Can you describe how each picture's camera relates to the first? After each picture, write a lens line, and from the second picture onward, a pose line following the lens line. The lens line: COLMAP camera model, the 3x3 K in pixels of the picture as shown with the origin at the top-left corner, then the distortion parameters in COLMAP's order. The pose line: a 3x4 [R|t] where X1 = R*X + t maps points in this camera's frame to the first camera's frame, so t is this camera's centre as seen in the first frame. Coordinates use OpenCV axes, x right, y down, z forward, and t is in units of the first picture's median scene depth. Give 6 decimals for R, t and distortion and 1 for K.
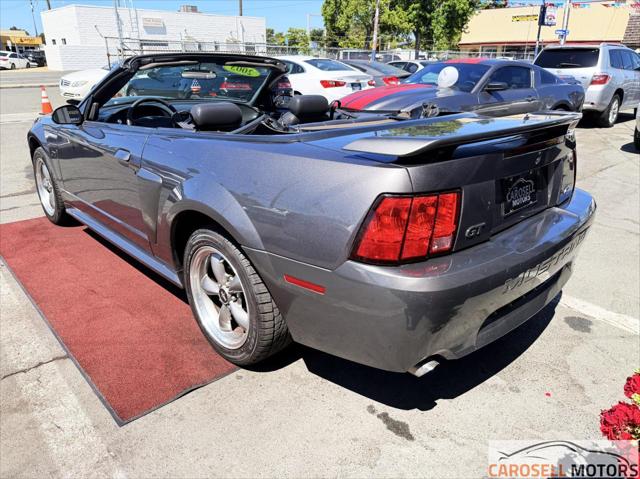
lens RADIAL K [[463.1, 0, 319.0], [0, 463.1, 235.9], [0, 0, 1]] dist [0.018320, -0.035490]
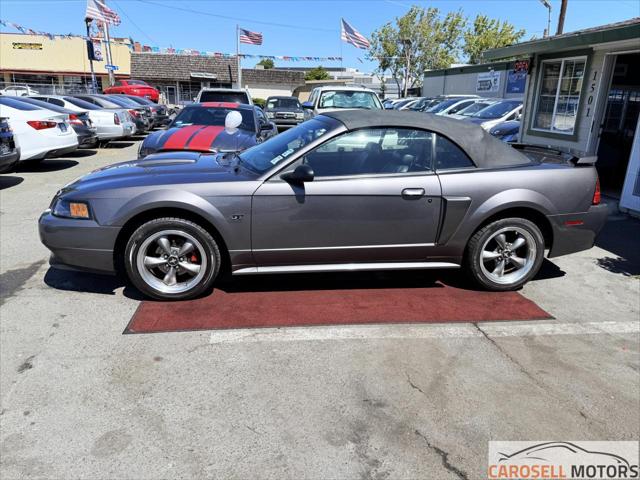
lens RADIAL K [[463.1, 0, 319.0], [0, 463.1, 236.4], [0, 0, 1]] dist [0.018320, -0.035490]
pose [[0.583940, -0.219100, 0.781671, -2.071230], [0.261456, 0.962342, 0.074423, -0.269480], [-0.768541, 0.160914, 0.619235, 0.437420]]
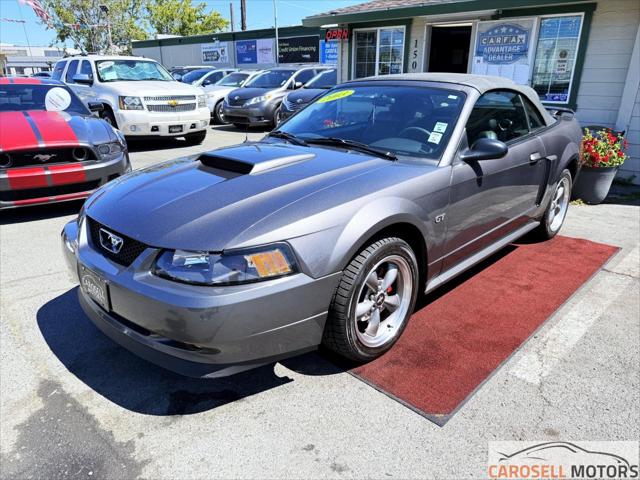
lens RADIAL K [[443.4, 0, 320.0], [0, 443.4, 240.0], [0, 0, 1]] dist [0.015415, -0.034039]
pose [[-0.021817, -0.348234, 0.937154, -2.068150], [0.346124, 0.876777, 0.333857, -0.740026], [-0.937935, 0.331655, 0.101404, 1.850516]]
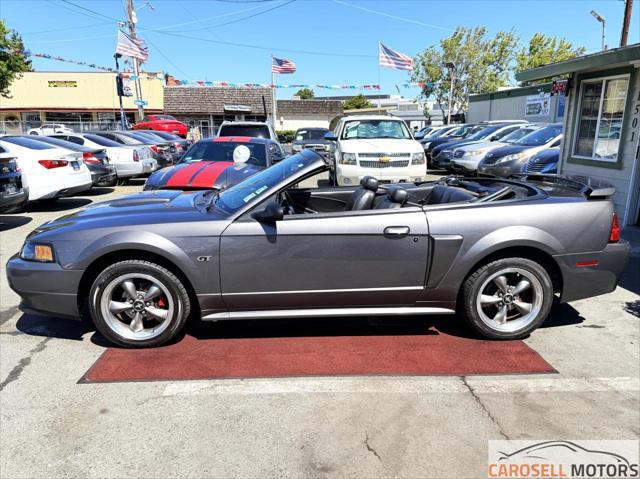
lens RADIAL K [[492.9, 0, 318.5], [0, 492.9, 262.8], [0, 0, 1]] dist [0.031672, -0.054655]
pose [[0.647686, -0.203000, 0.734366, -1.906783], [0.269724, 0.962525, 0.028182, -0.221812], [-0.712567, 0.179823, 0.678168, 0.285268]]
